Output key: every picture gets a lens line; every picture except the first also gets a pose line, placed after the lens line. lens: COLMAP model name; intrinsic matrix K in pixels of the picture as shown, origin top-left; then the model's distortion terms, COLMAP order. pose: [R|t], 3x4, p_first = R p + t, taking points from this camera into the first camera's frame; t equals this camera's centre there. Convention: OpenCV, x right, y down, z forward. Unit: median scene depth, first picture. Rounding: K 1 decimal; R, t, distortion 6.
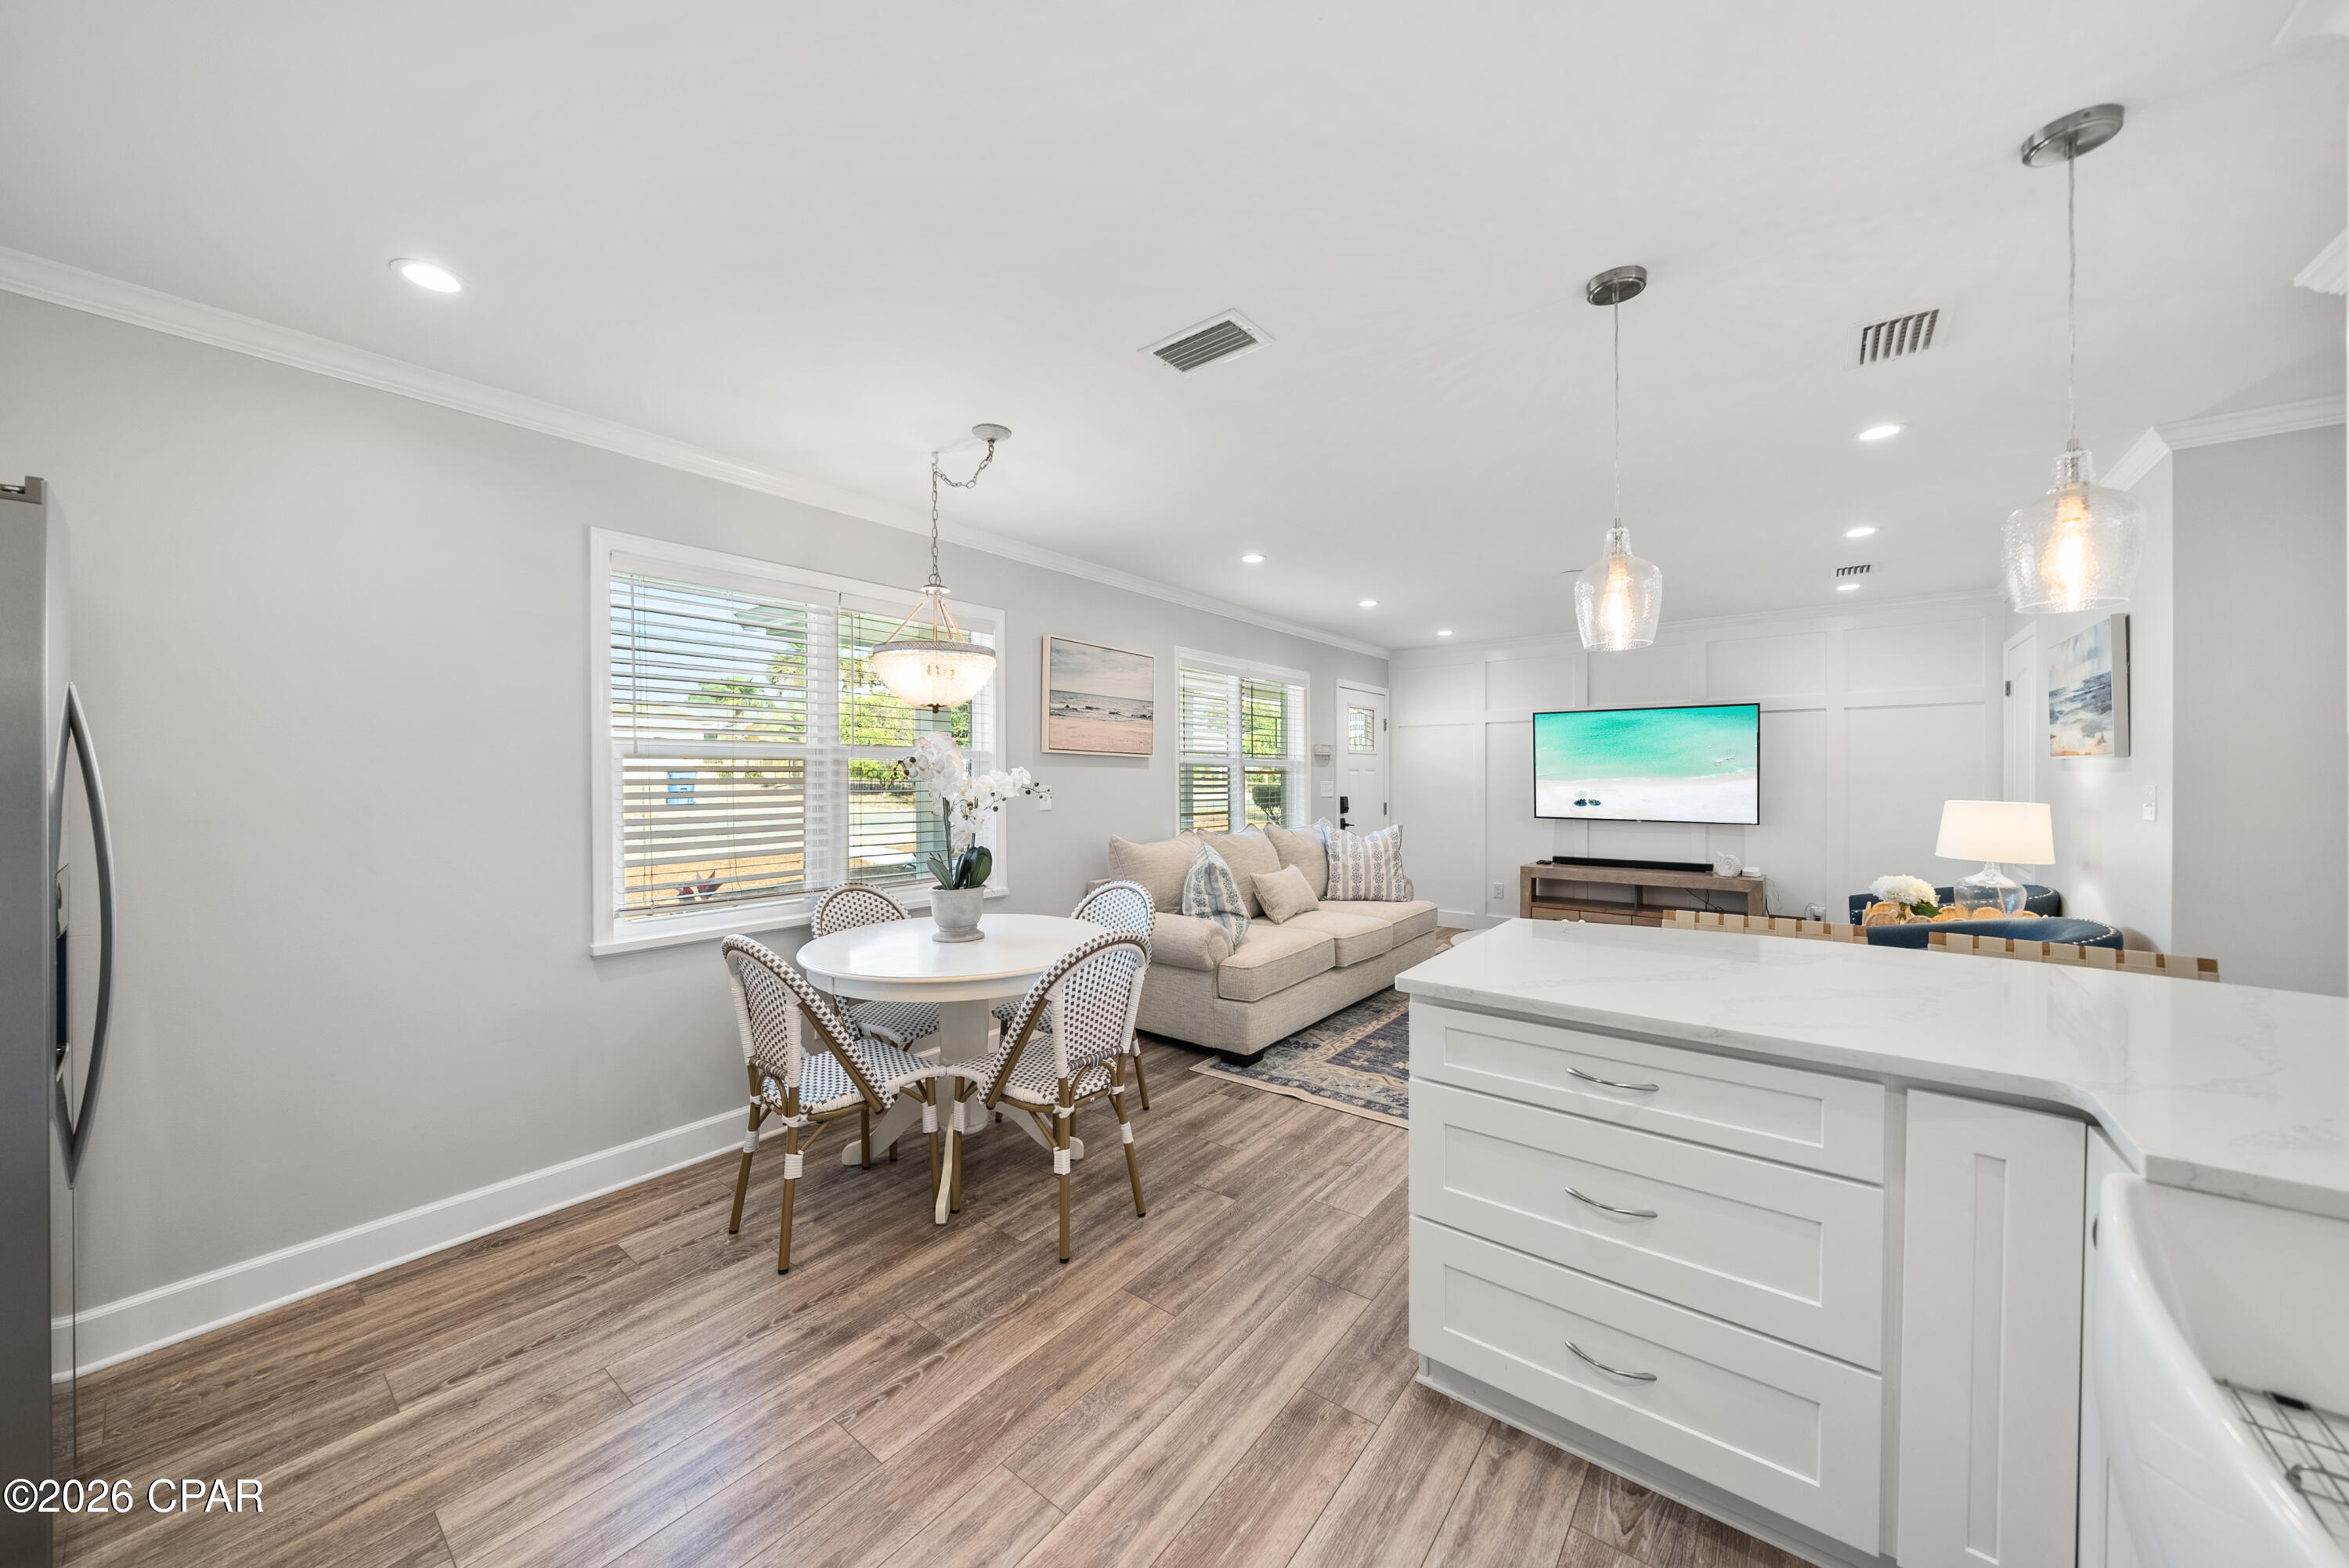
lens RADIAL K [[817.7, 0, 1164.0], [0, 817.7, 779.6], [0, 0, 1]] dist [-0.006346, 0.000463]
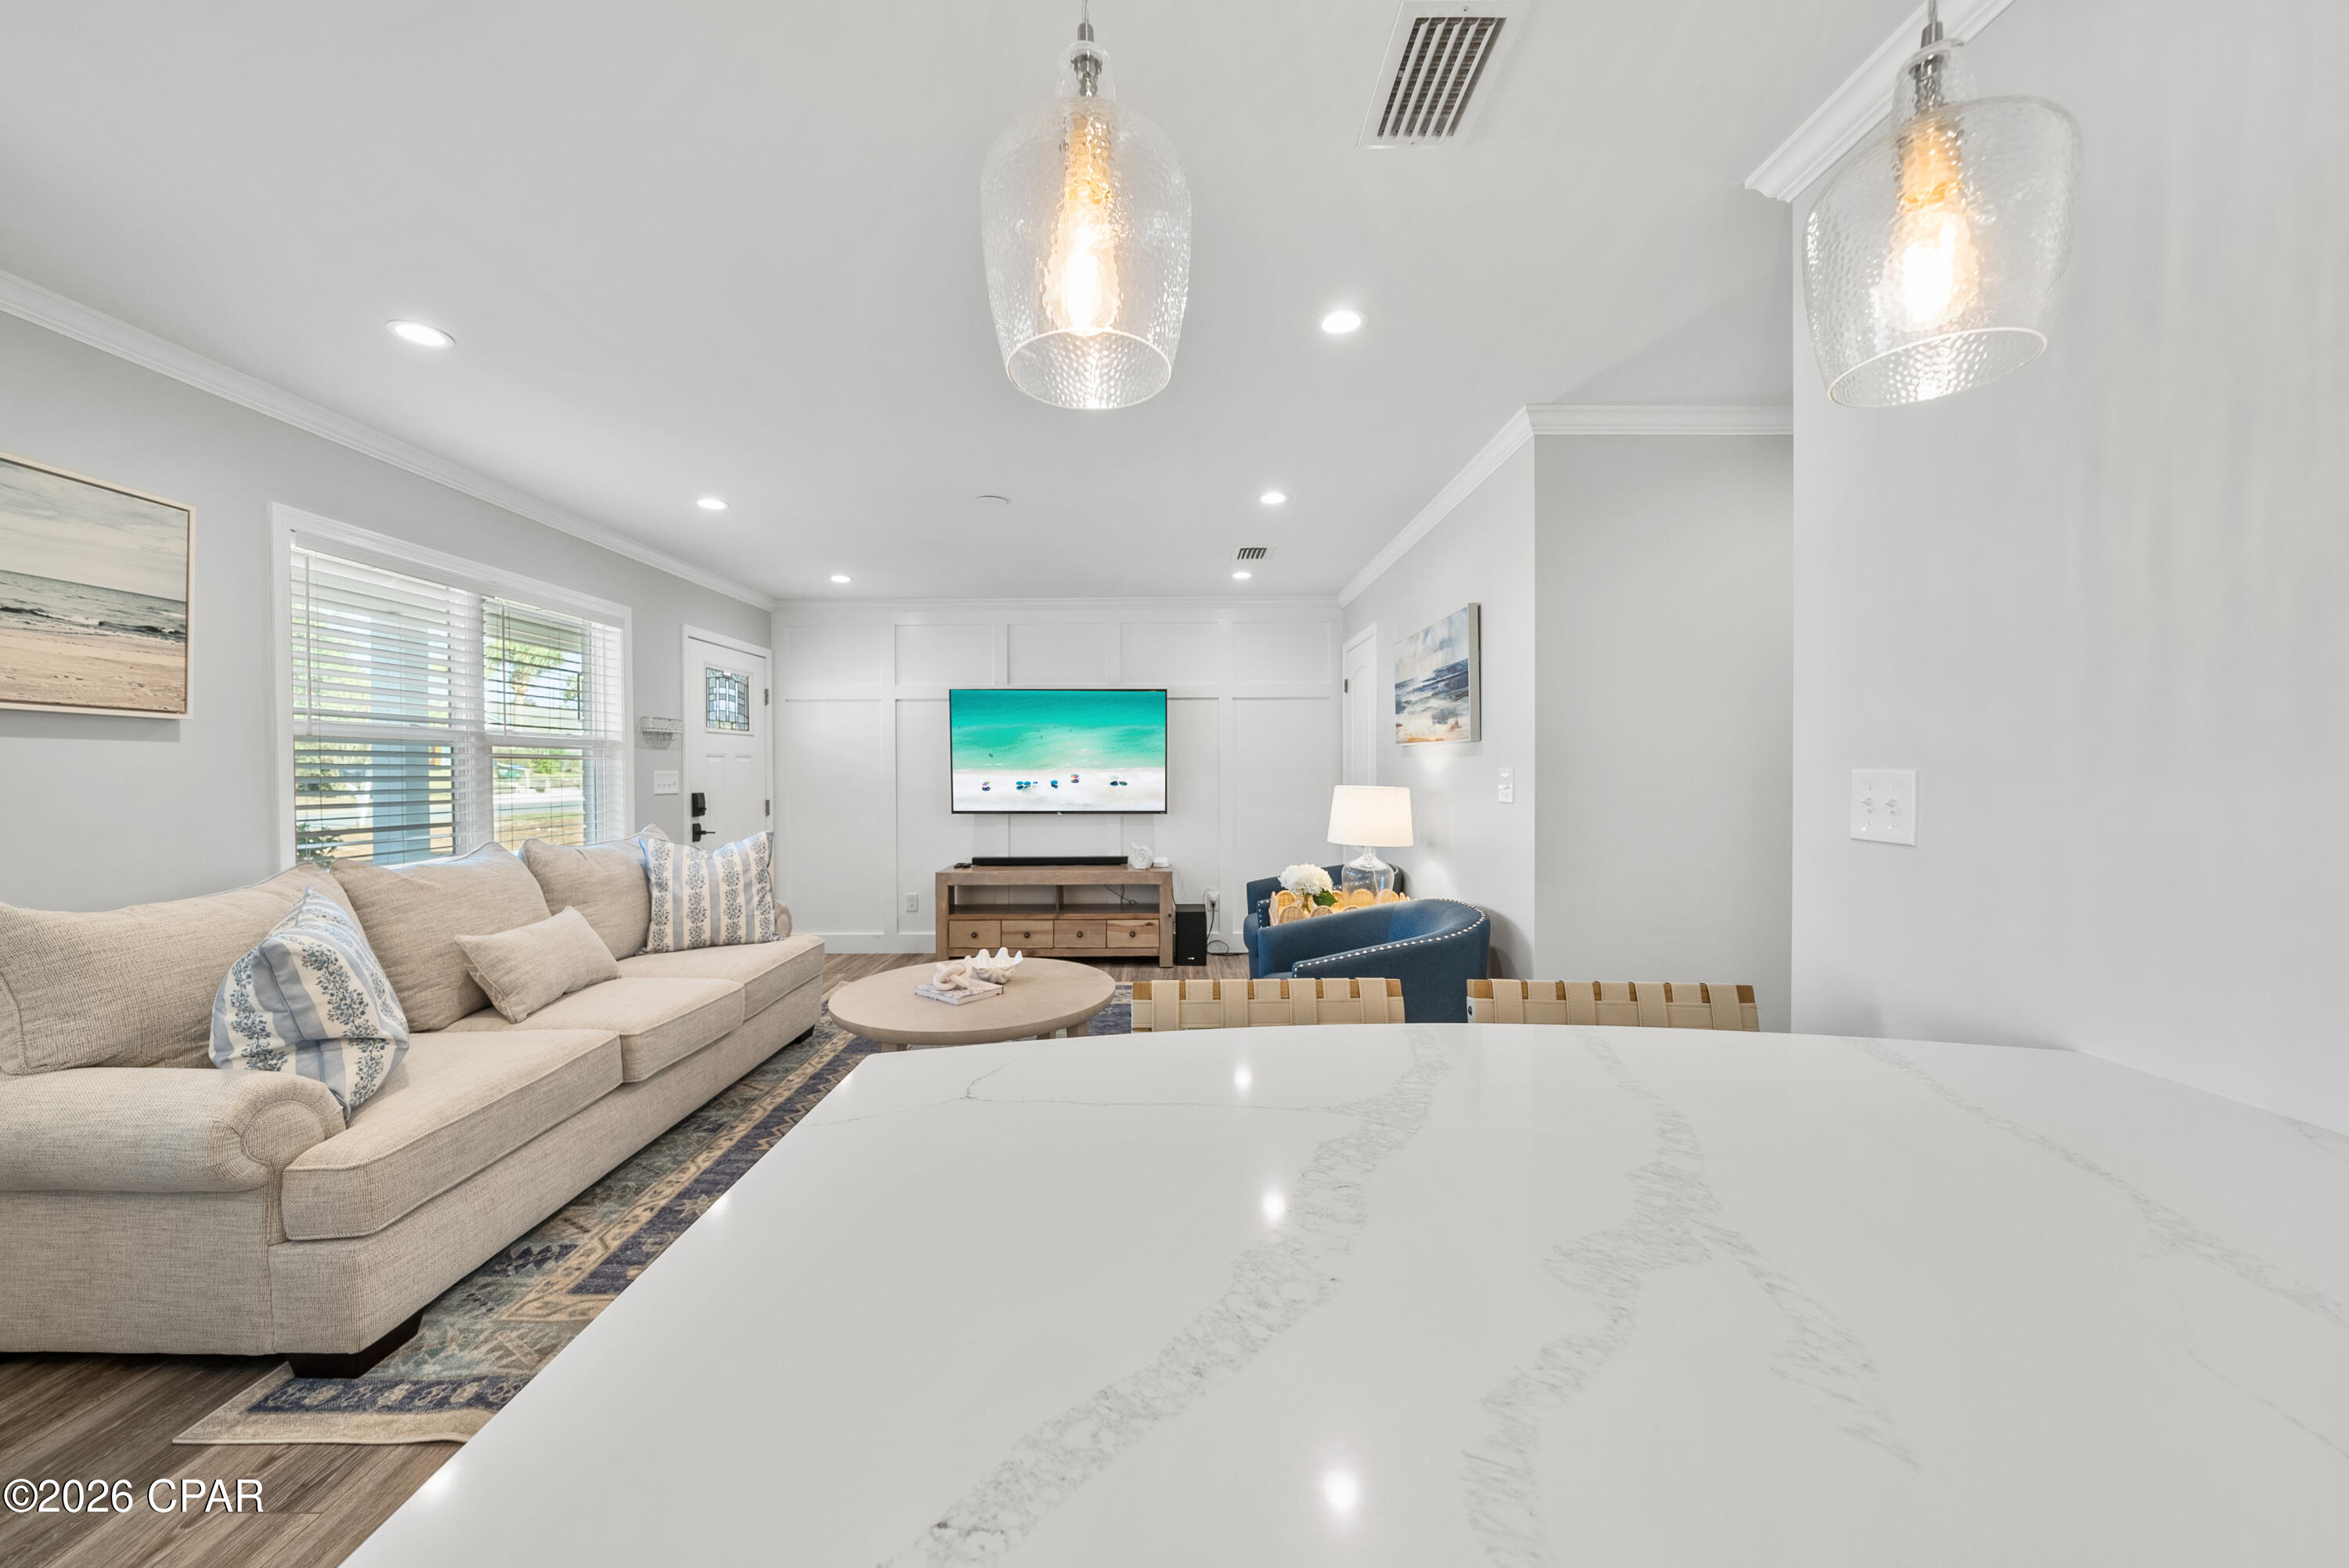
lens RADIAL K [[817.7, 0, 1161.2], [0, 817.7, 779.4], [0, 0, 1]] dist [-0.006346, 0.000463]
pose [[0.785948, -0.009359, 0.618221, 0.172196], [0.004888, 0.999948, 0.008924, 0.007698], [-0.618273, -0.003992, 0.785953, 0.339492]]
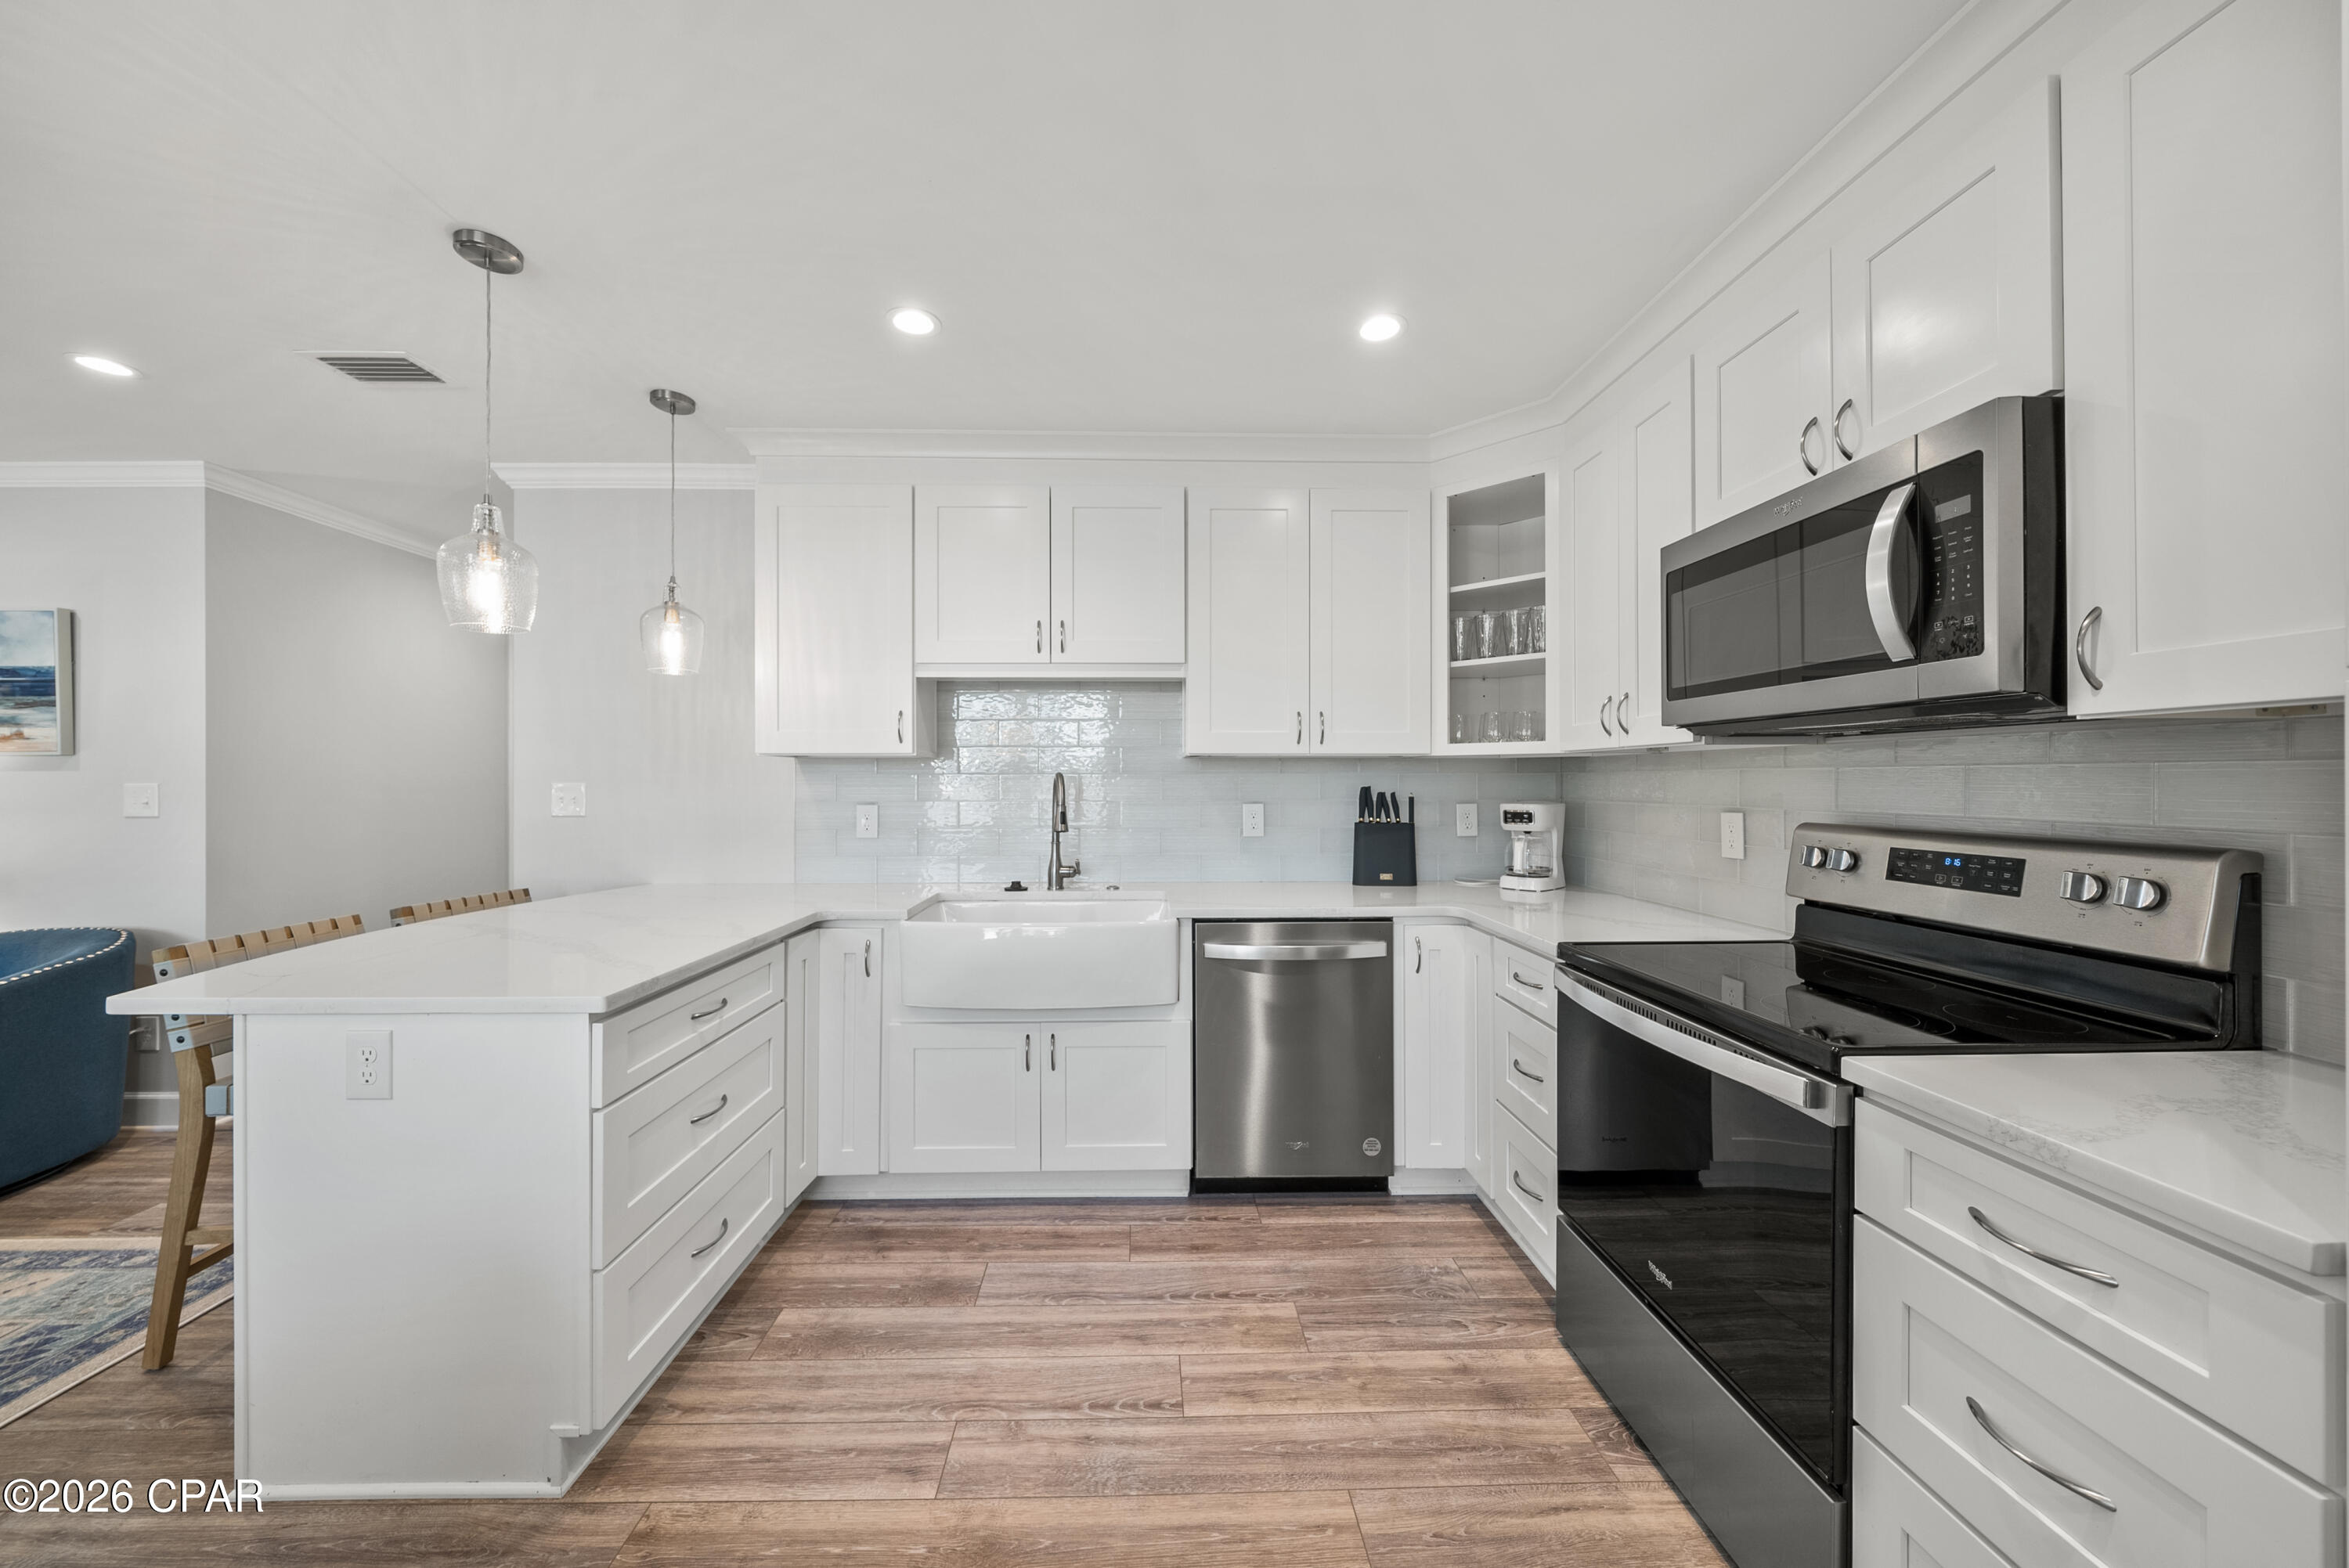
lens RADIAL K [[817.7, 0, 1161.4], [0, 817.7, 780.5], [0, 0, 1]] dist [-0.006346, 0.000463]
pose [[-0.642785, 0.004045, 0.766036, -0.328612], [0.007483, 0.999971, 0.000999, 0.009154], [-0.766010, 0.006375, -0.642797, 0.492125]]
